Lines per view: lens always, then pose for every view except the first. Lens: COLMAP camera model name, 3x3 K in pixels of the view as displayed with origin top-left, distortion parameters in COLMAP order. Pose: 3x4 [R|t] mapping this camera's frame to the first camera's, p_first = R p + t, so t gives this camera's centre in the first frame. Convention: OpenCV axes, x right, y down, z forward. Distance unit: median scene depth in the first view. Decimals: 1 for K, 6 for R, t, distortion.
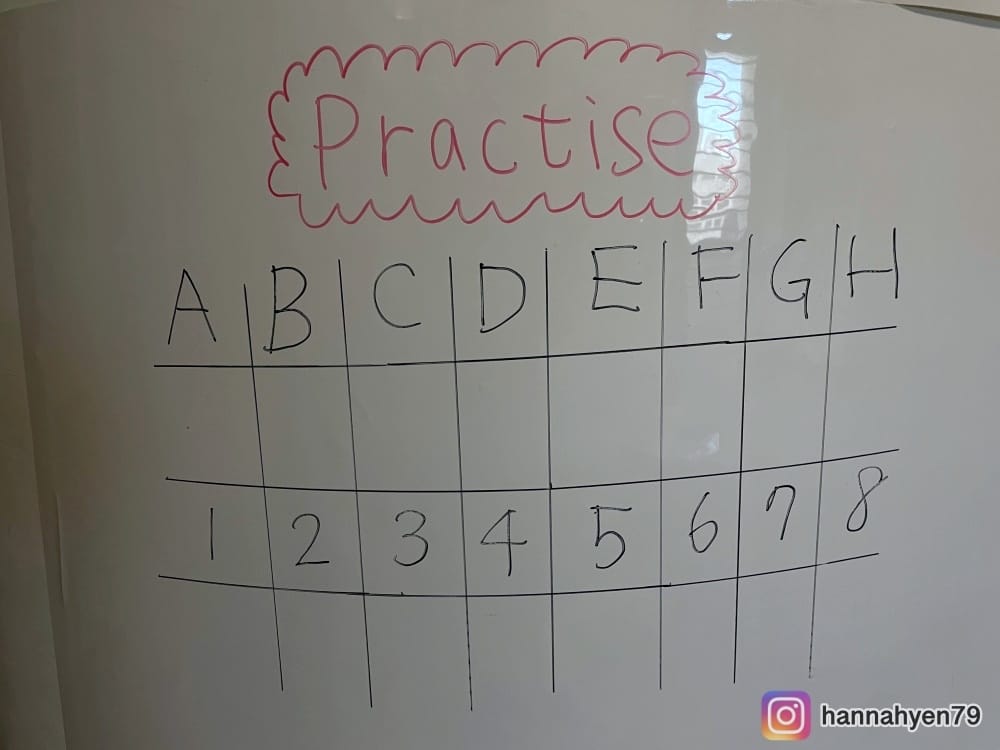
lens RADIAL K [[780.5, 0, 500.0], [0, 780.5, 375.0], [0, 0, 1]] dist [0.090223, -0.004494]
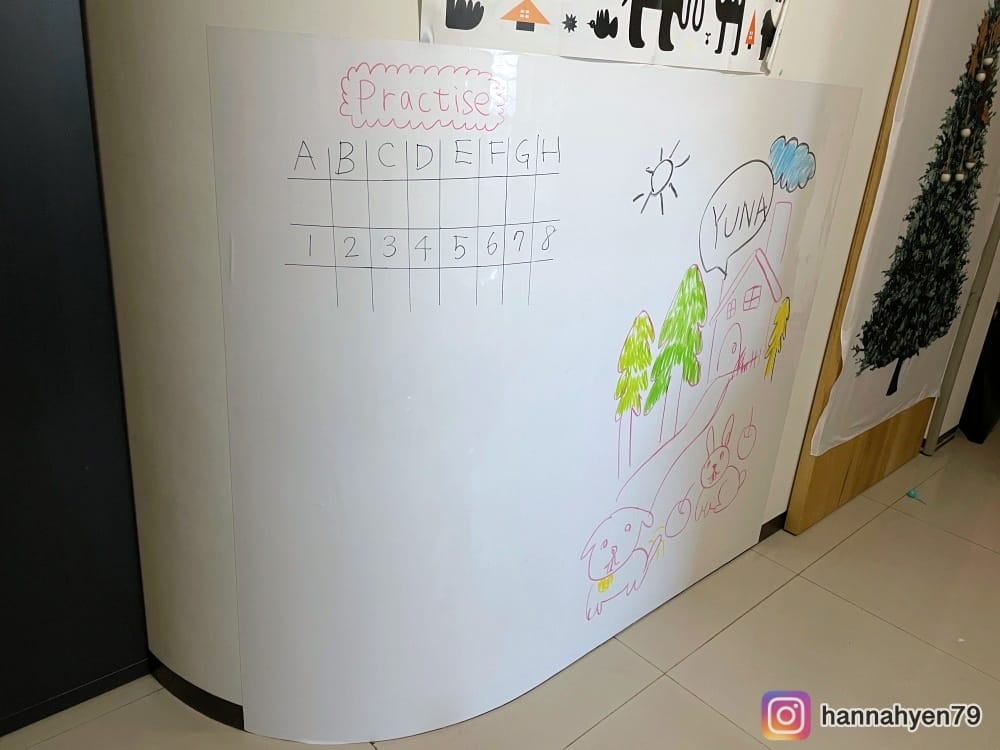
lens RADIAL K [[780.5, 0, 500.0], [0, 780.5, 375.0], [0, 0, 1]] dist [0.090223, -0.004494]
pose [[0.967409, -0.033866, 0.250944, -0.464308], [-0.012398, 0.983493, 0.180522, 0.156472], [-0.252915, -0.177749, 0.951020, -1.880329]]
